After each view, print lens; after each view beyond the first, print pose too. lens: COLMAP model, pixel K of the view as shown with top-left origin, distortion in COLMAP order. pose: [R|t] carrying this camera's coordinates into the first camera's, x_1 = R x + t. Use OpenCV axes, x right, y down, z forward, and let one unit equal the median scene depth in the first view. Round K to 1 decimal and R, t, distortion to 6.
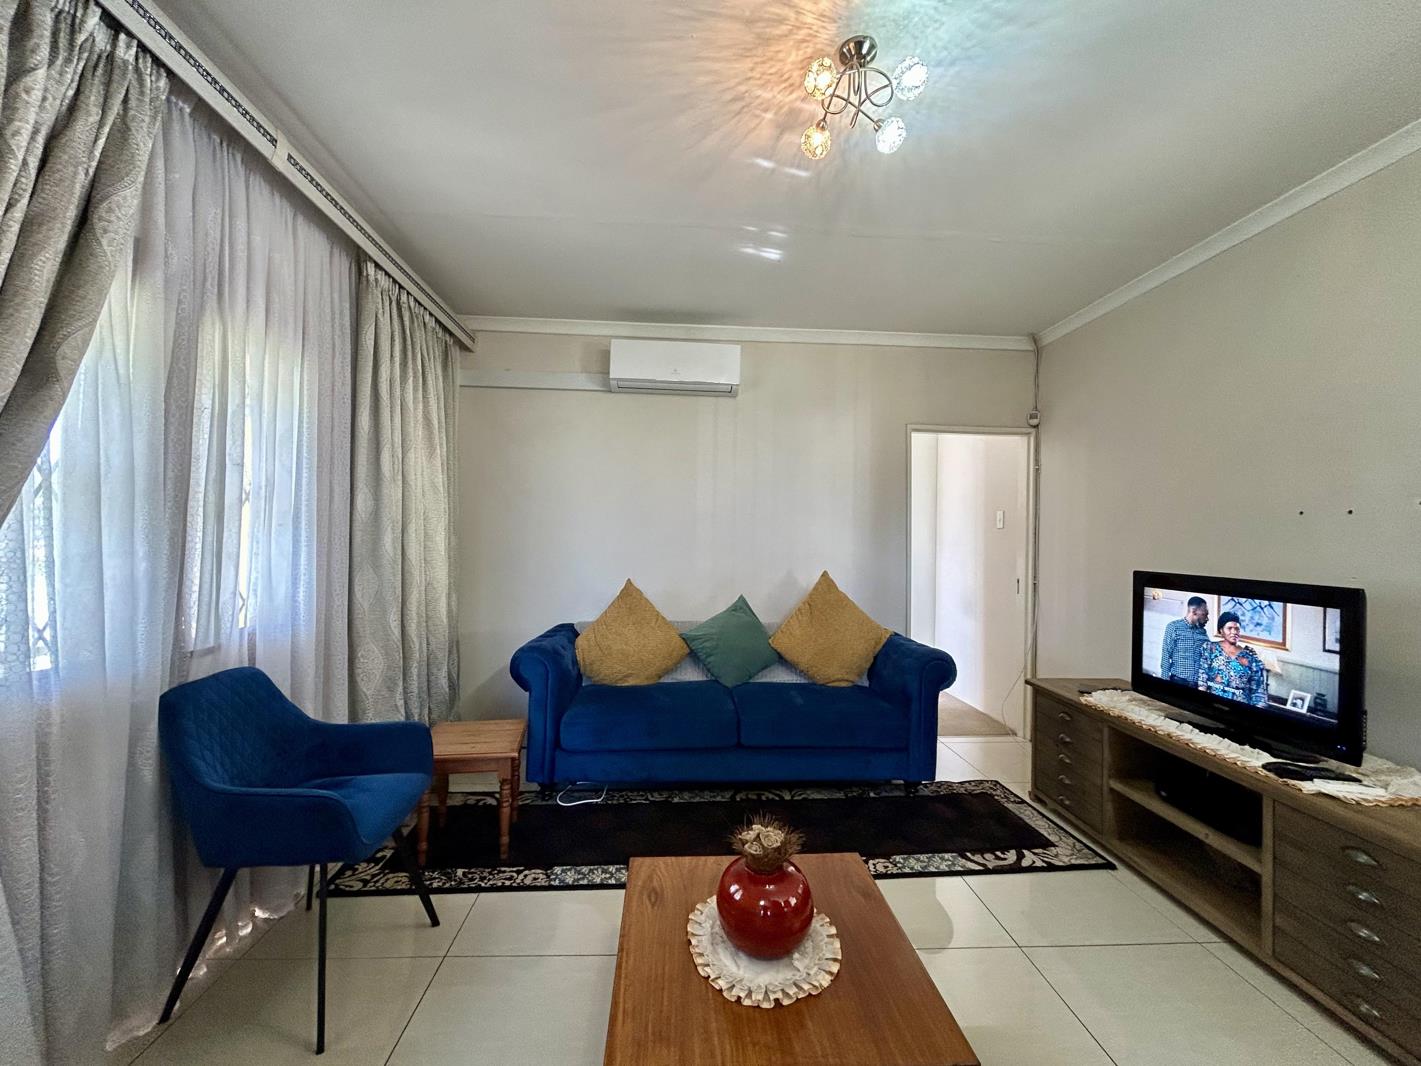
lens RADIAL K [[573.4, 0, 710.3], [0, 573.4, 530.8], [0, 0, 1]] dist [-0.002099, 0.001657]
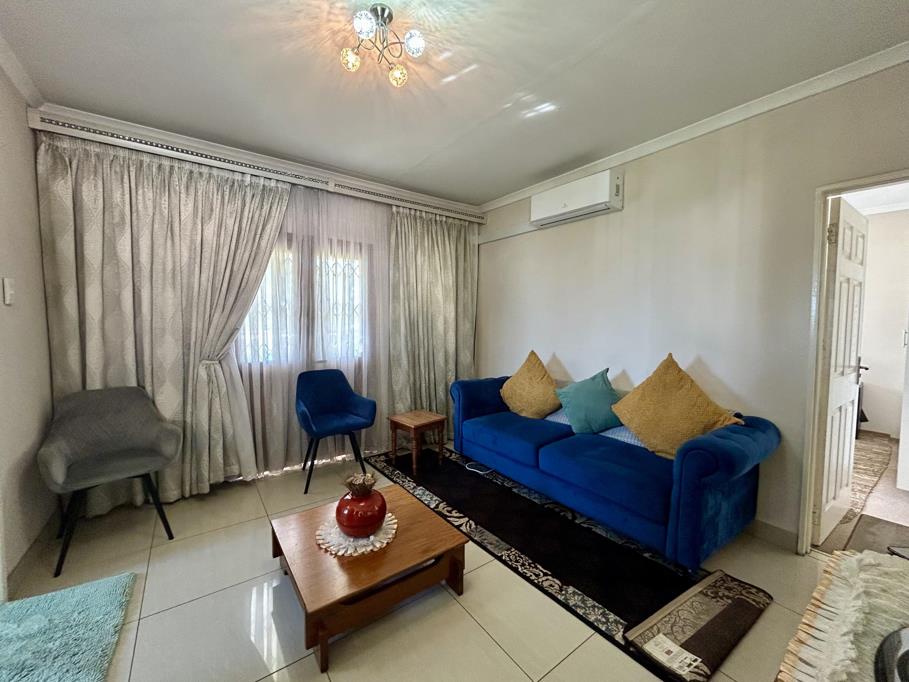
lens RADIAL K [[366.8, 0, 453.5], [0, 366.8, 340.5], [0, 0, 1]] dist [-0.002099, 0.001657]
pose [[0.537670, 0.032965, -0.842511, 0.728400], [0.013030, 0.998791, 0.047395, 0.008963], [0.843055, -0.036461, 0.536590, 0.351462]]
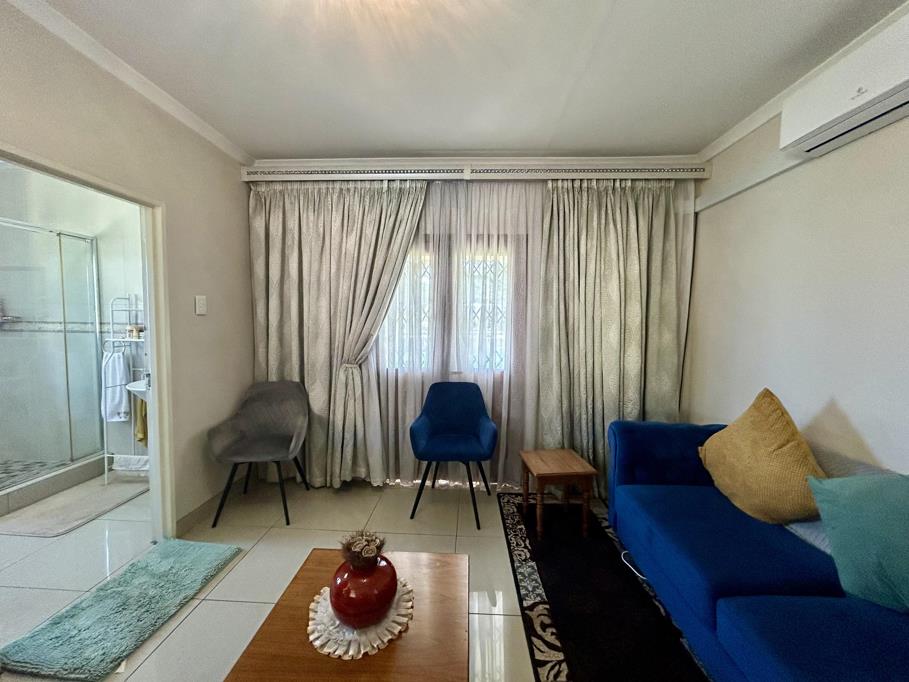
lens RADIAL K [[366.8, 0, 452.0], [0, 366.8, 339.9], [0, 0, 1]] dist [-0.002099, 0.001657]
pose [[-0.111047, 0.036159, -0.993157, 0.548527], [-0.001982, 0.999328, 0.036605, -0.007327], [0.993813, 0.006033, -0.110901, 0.748605]]
